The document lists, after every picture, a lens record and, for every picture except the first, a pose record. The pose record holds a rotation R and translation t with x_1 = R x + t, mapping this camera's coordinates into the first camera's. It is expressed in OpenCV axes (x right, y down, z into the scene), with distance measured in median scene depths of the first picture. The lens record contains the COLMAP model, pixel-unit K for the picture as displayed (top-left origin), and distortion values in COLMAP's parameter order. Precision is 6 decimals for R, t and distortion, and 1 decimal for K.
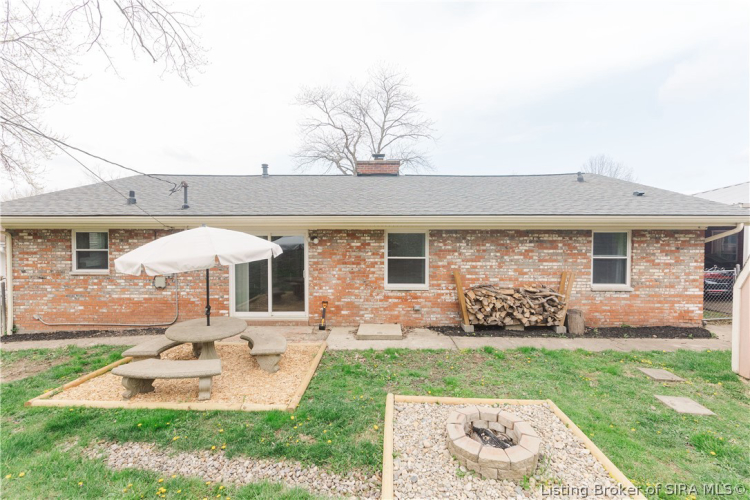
lens RADIAL K [[329.8, 0, 367.9], [0, 329.8, 241.5], [0, 0, 1]] dist [-0.000353, -0.000219]
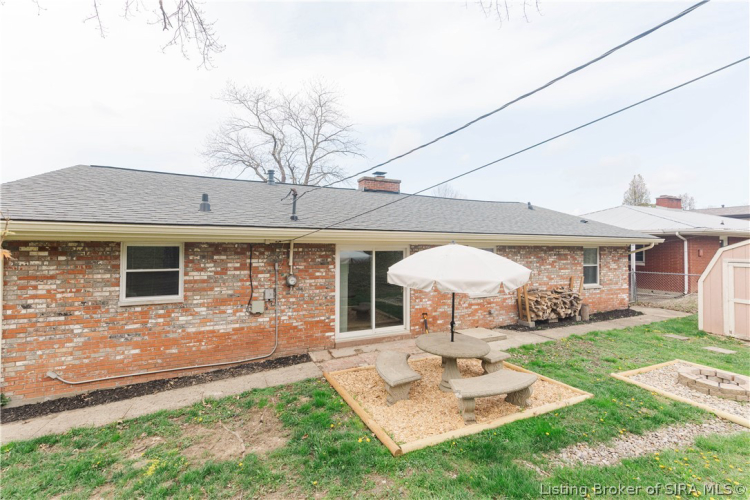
lens RADIAL K [[329.8, 0, 367.9], [0, 329.8, 241.5], [0, 0, 1]] dist [-0.000353, -0.000219]
pose [[0.897096, 0.010613, 0.441708, -0.746394], [0.004734, 0.999423, -0.033626, -0.011683], [-0.441810, 0.032257, 0.896528, 0.127404]]
